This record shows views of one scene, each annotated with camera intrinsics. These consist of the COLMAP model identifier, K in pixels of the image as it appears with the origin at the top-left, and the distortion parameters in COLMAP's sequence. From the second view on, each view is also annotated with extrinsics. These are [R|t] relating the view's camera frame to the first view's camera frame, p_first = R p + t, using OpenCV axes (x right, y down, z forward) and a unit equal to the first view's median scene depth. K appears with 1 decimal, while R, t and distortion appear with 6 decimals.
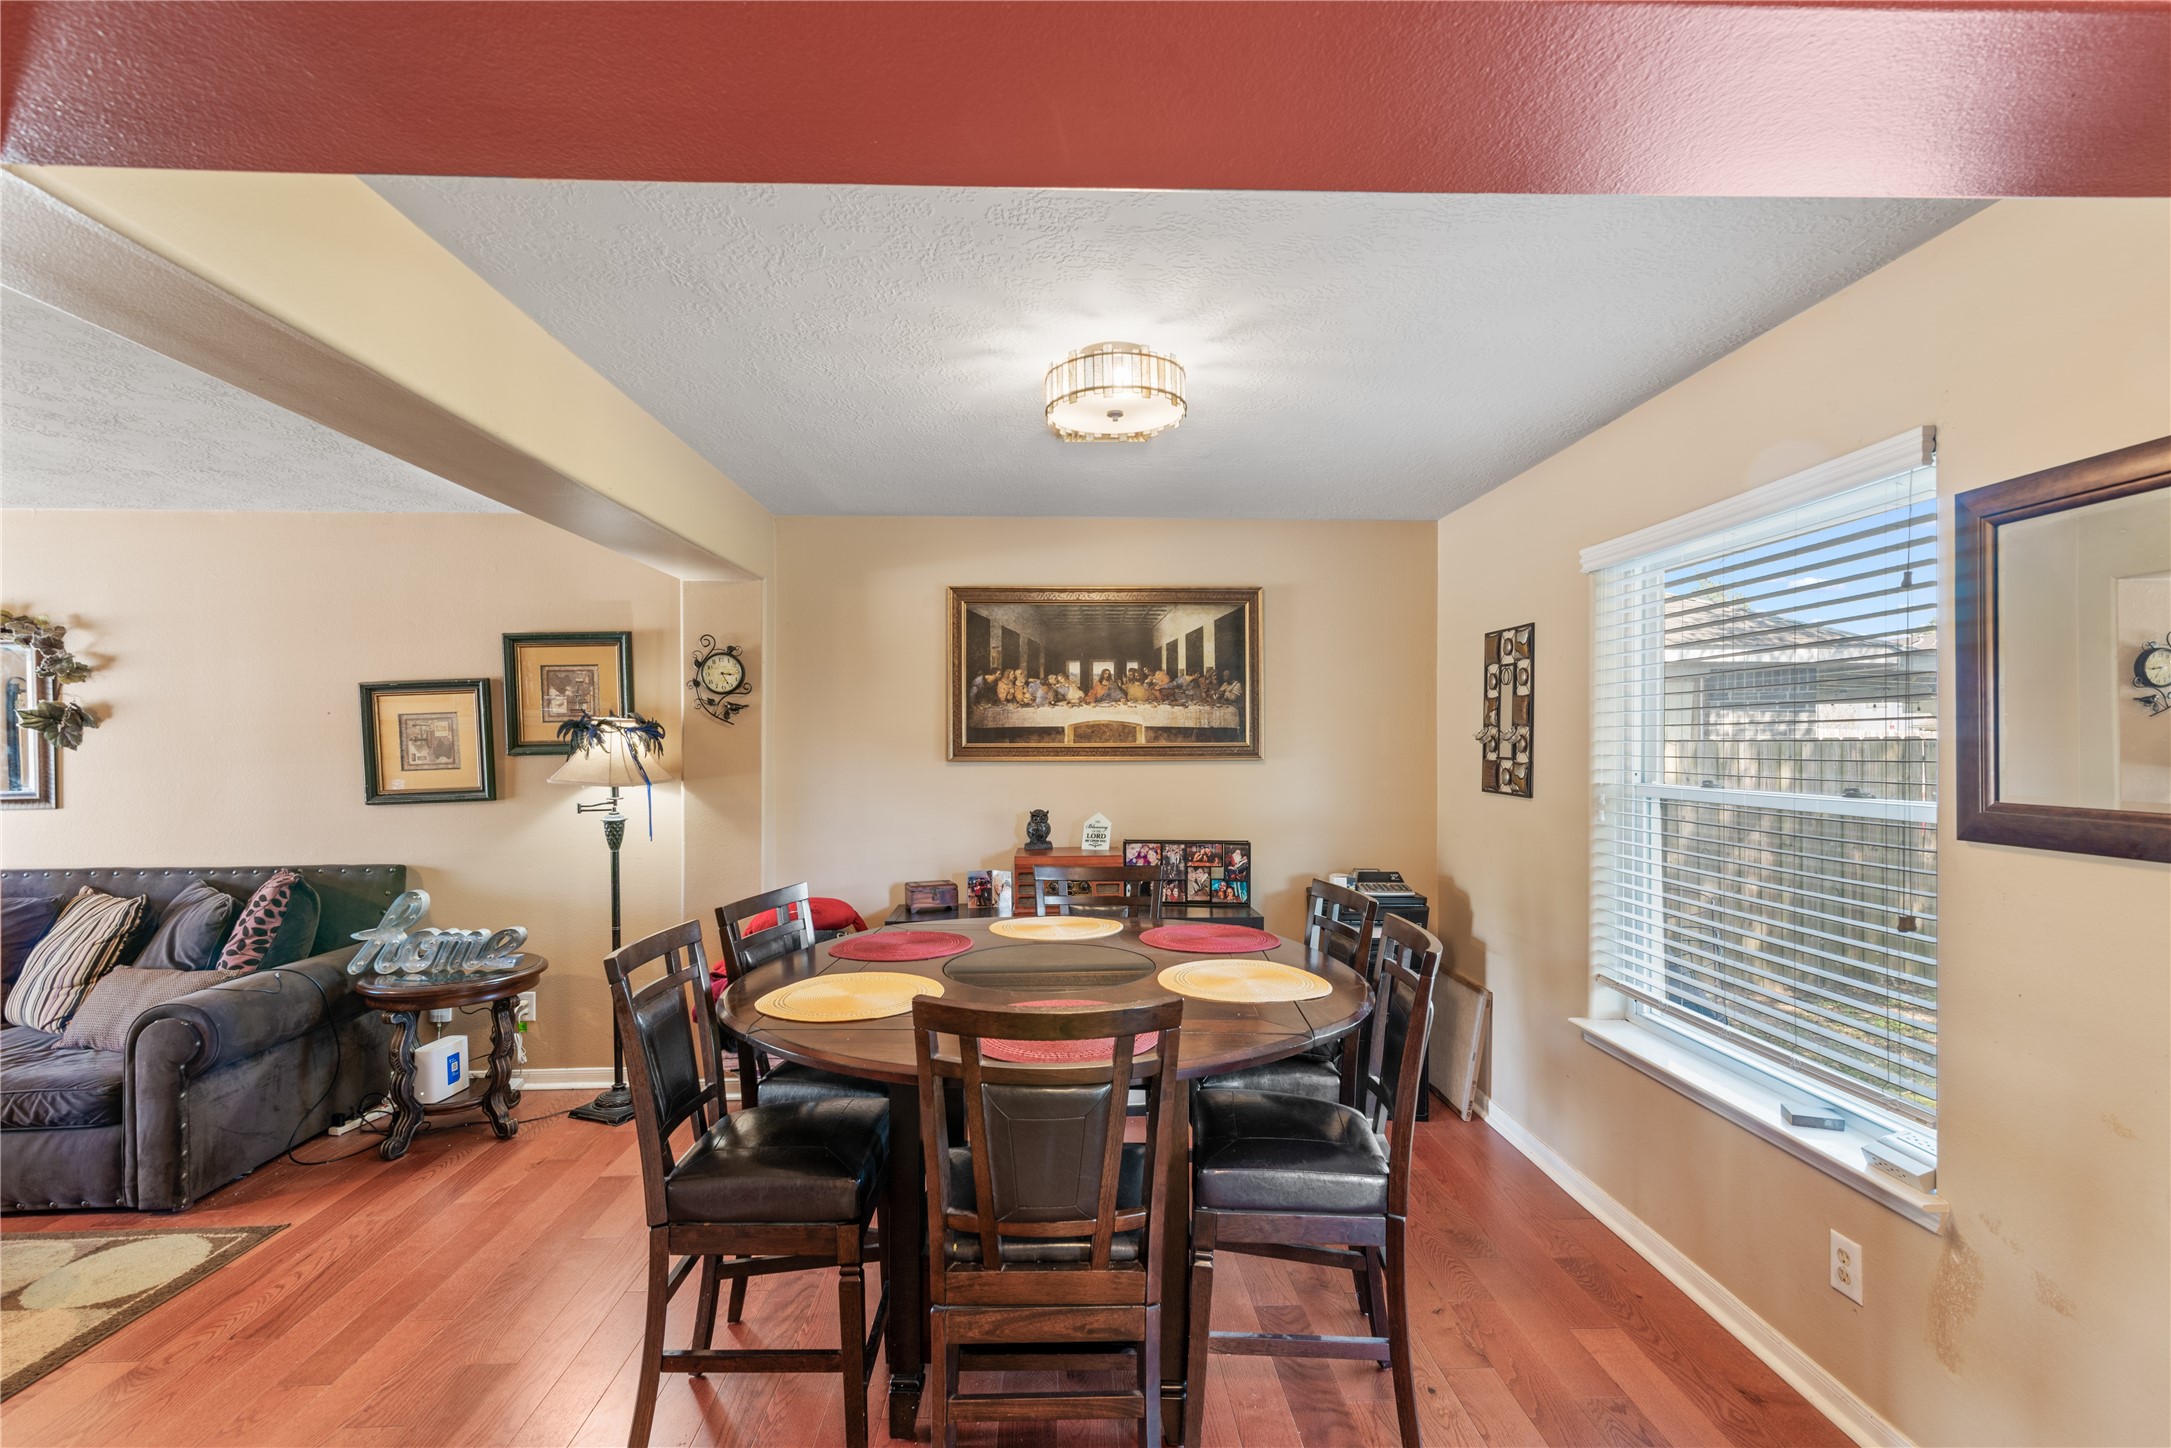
lens RADIAL K [[990.8, 0, 1085.2], [0, 990.8, 753.3], [0, 0, 1]] dist [0.011658, -0.000641]
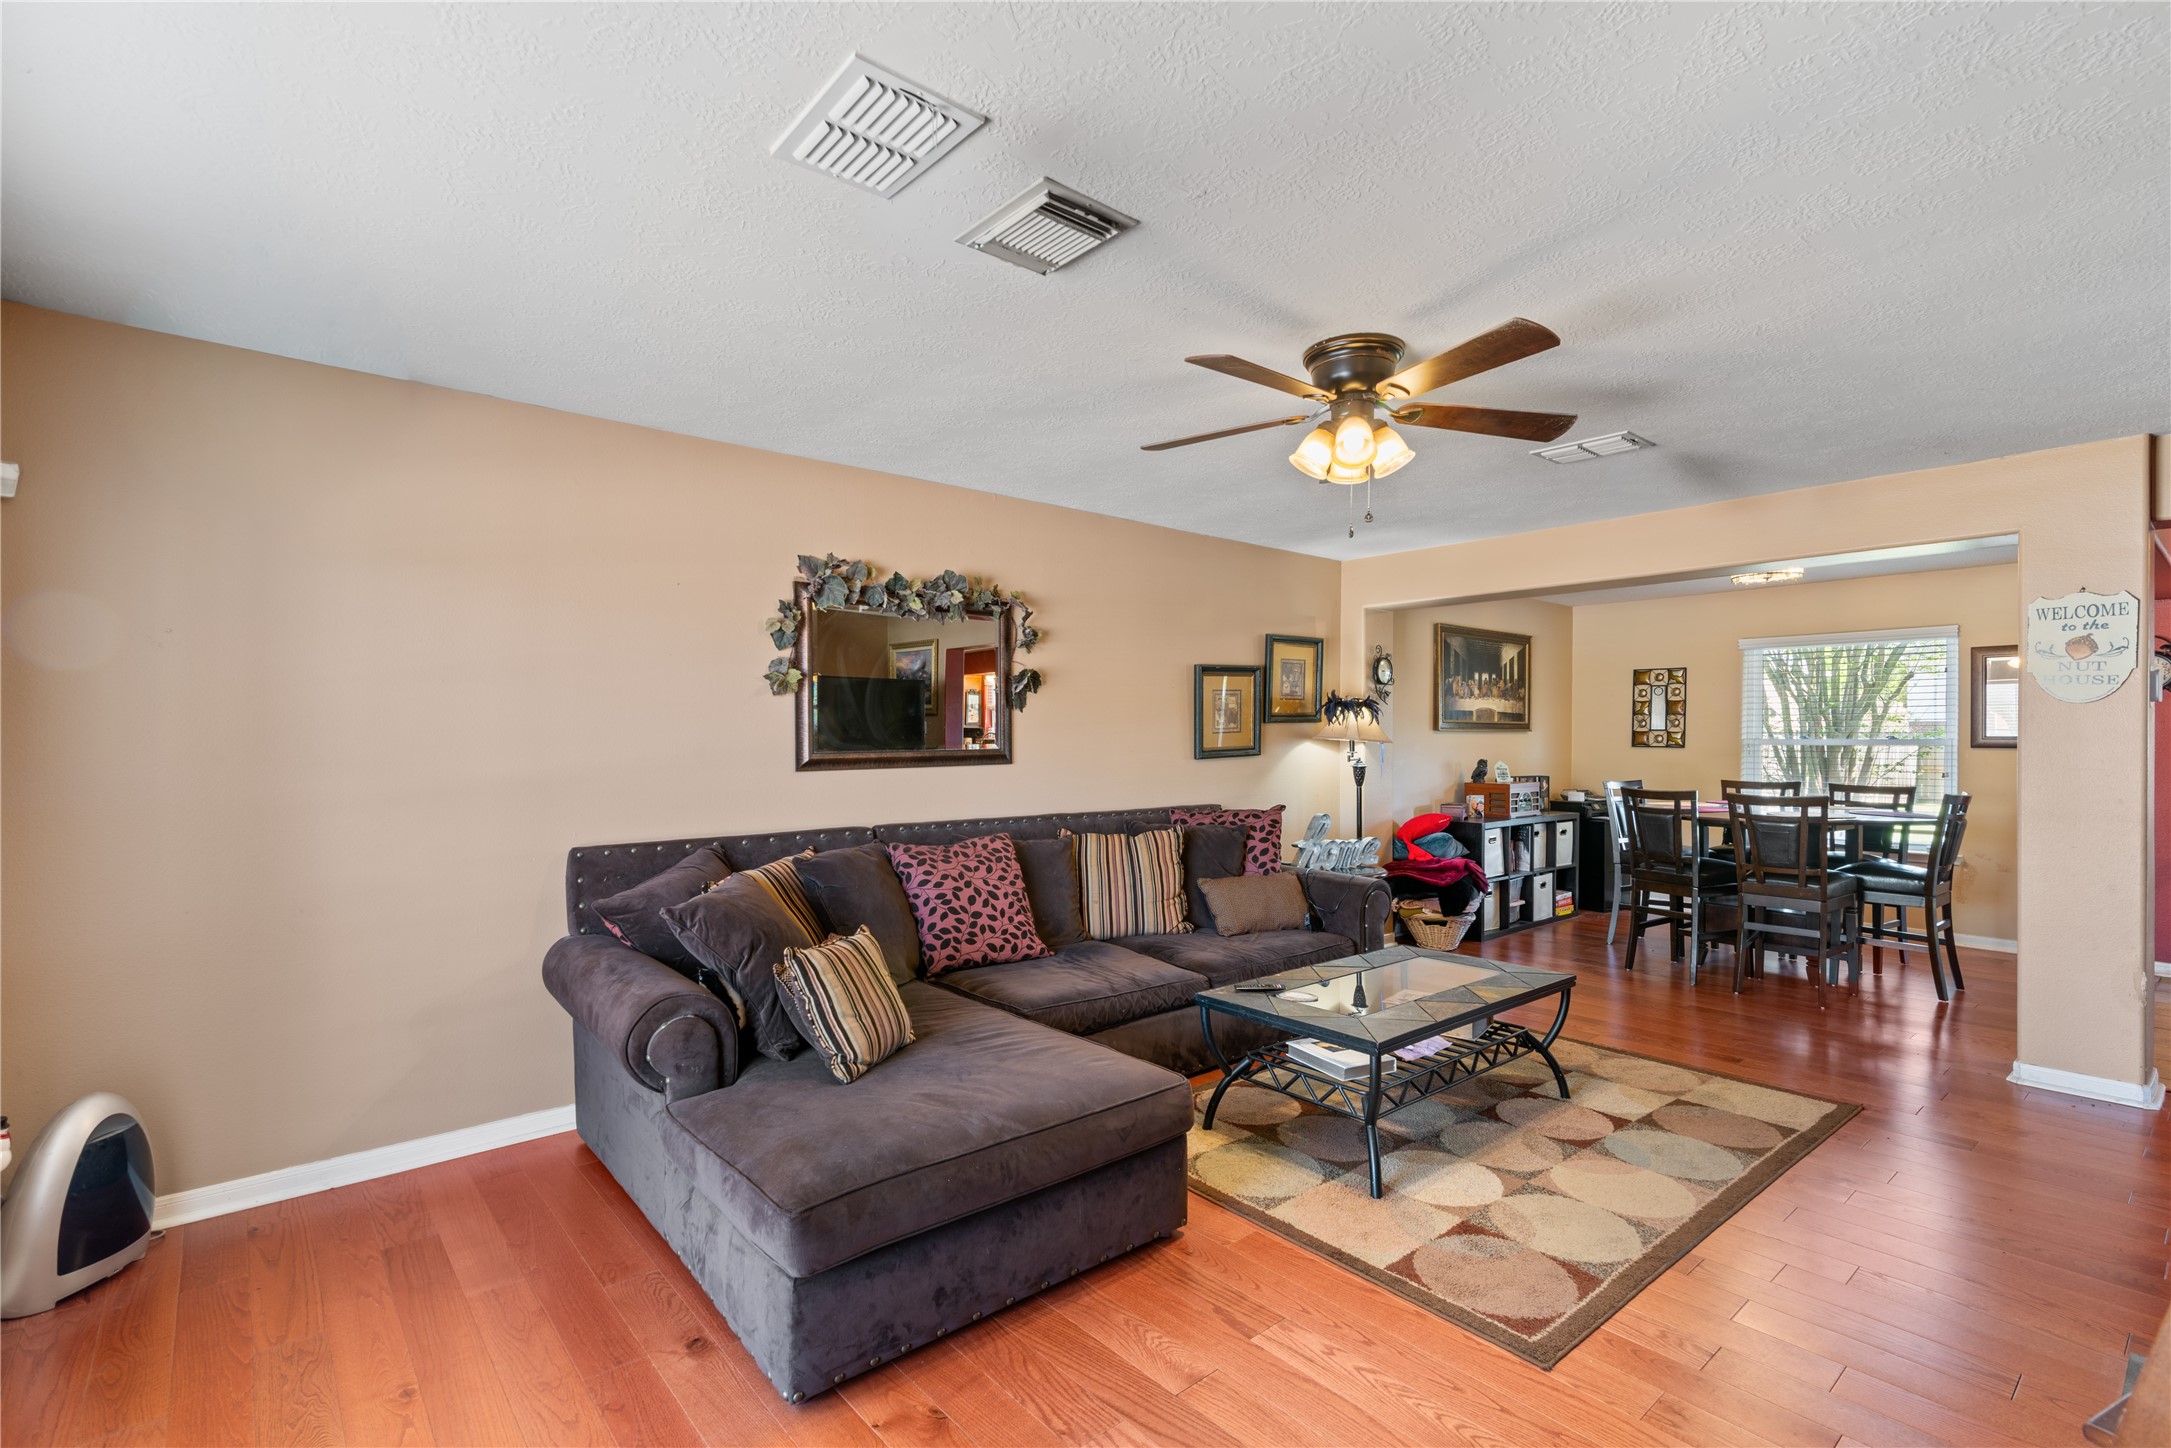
lens RADIAL K [[987.7, 0, 1078.7], [0, 987.7, 741.1], [0, 0, 1]] dist [0.012198, -0.000283]
pose [[0.788789, 0.003565, 0.614654, -1.584903], [0.002250, 0.999960, -0.008687, 0.037814], [-0.614660, 0.008236, 0.788749, 0.085721]]
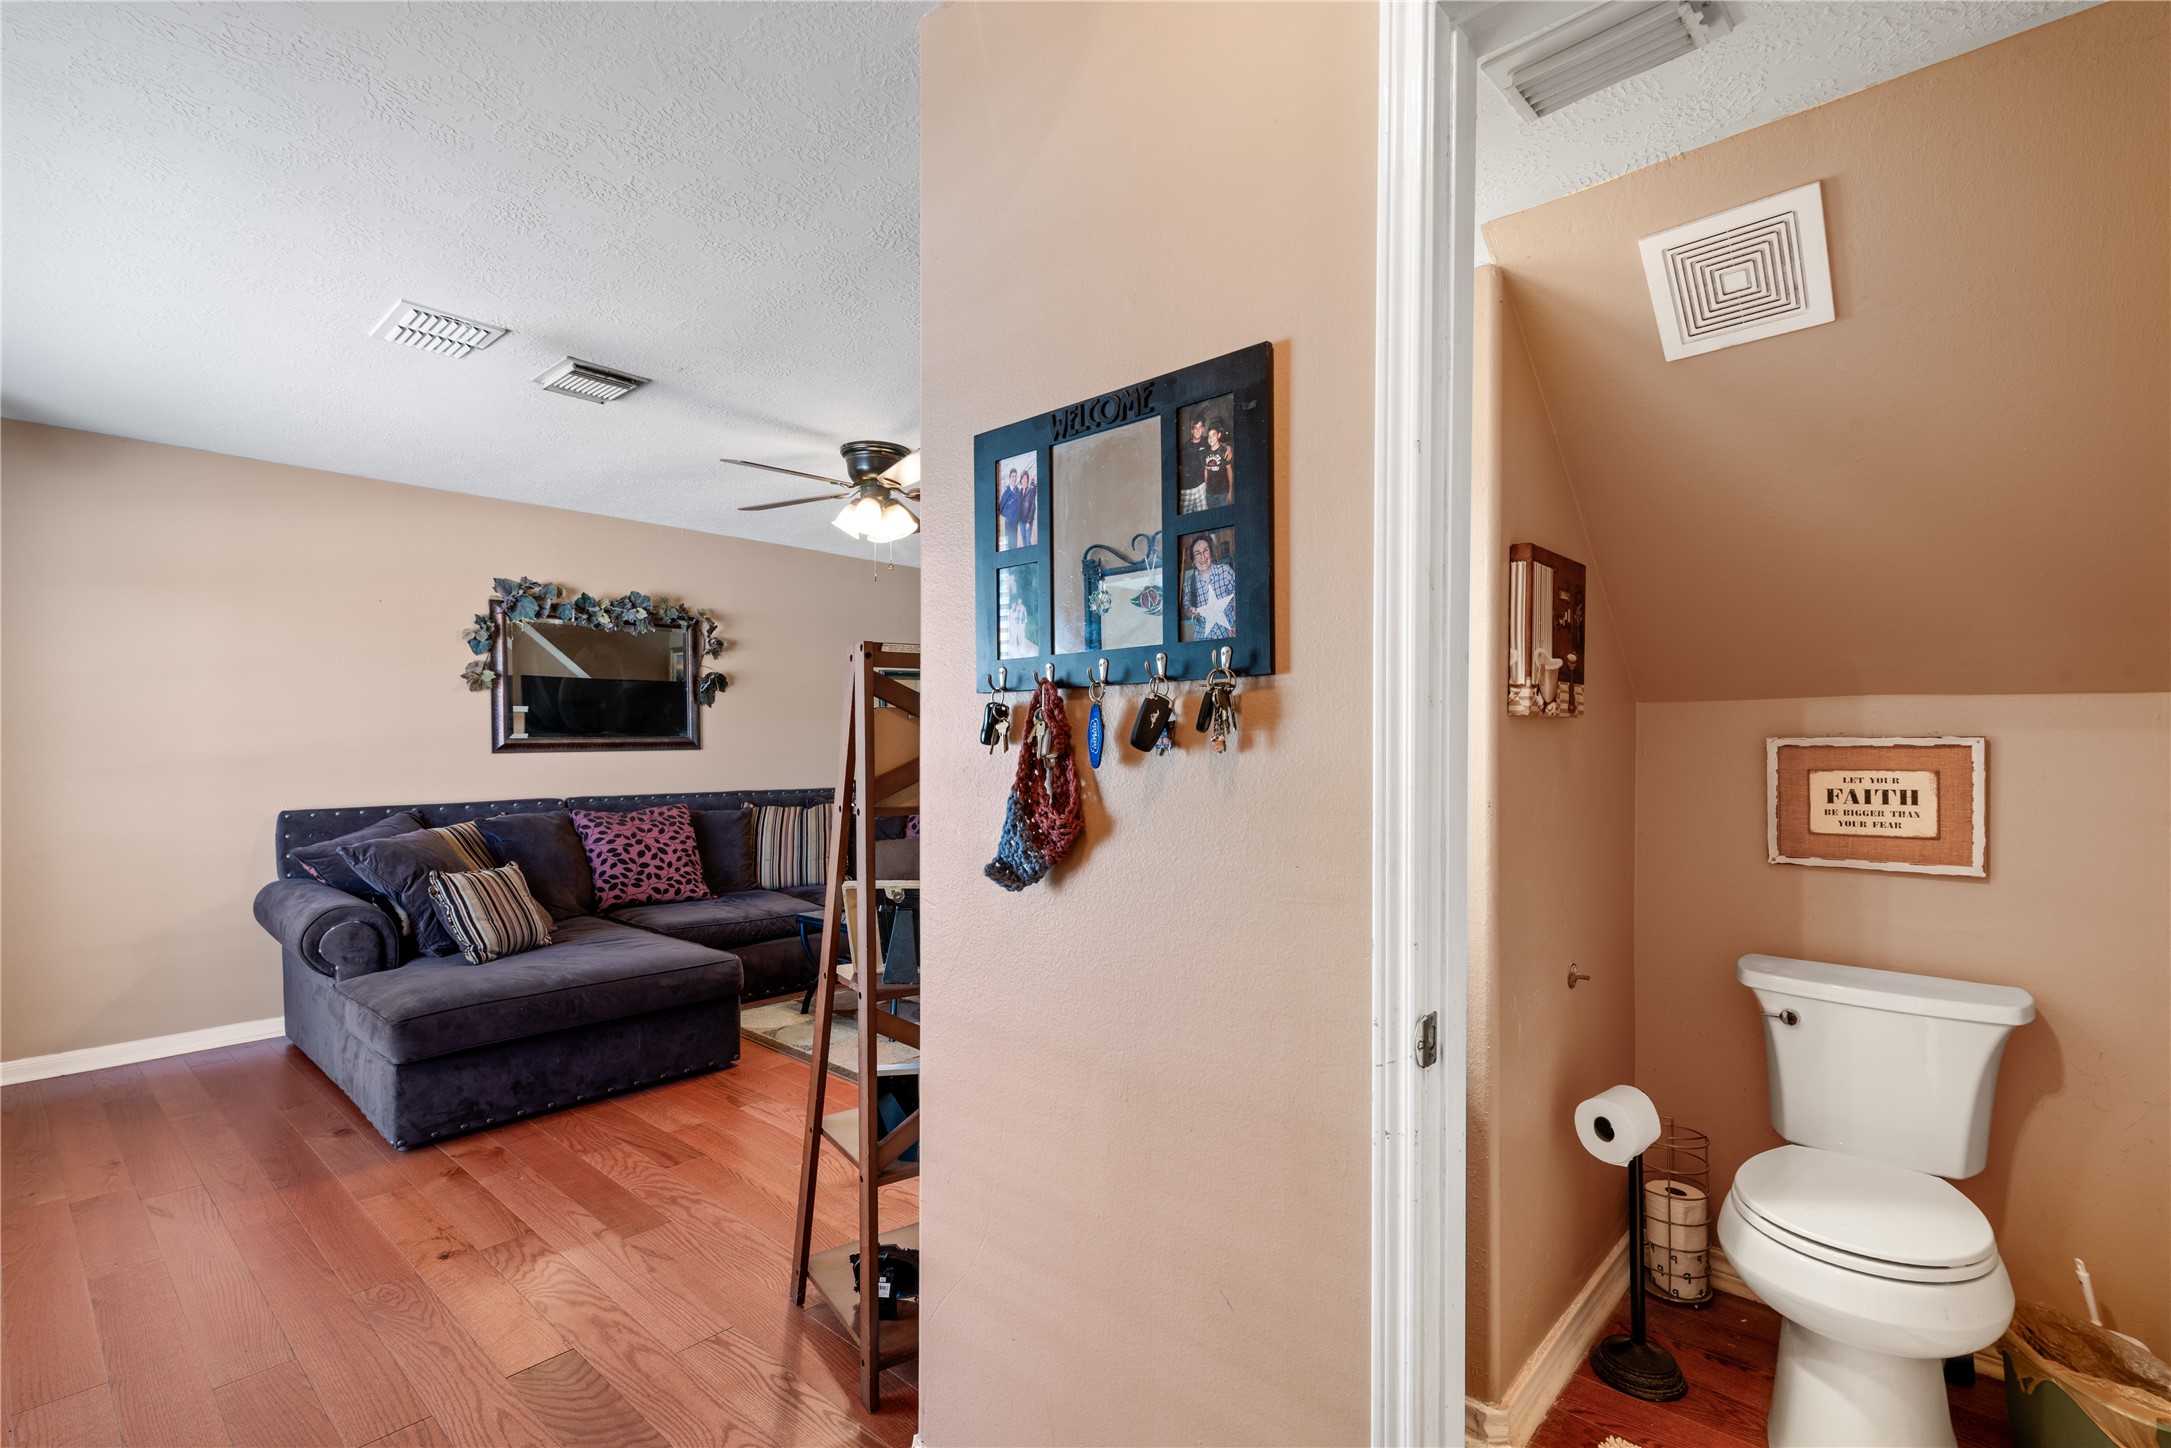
lens RADIAL K [[990.8, 0, 1085.2], [0, 990.8, 753.3], [0, 0, 1]] dist [0.011658, -0.000641]
pose [[0.696780, -0.002018, 0.717282, -1.573224], [0.005134, 0.999984, -0.002174, 0.063182], [-0.717267, 0.005197, 0.696779, -0.305771]]
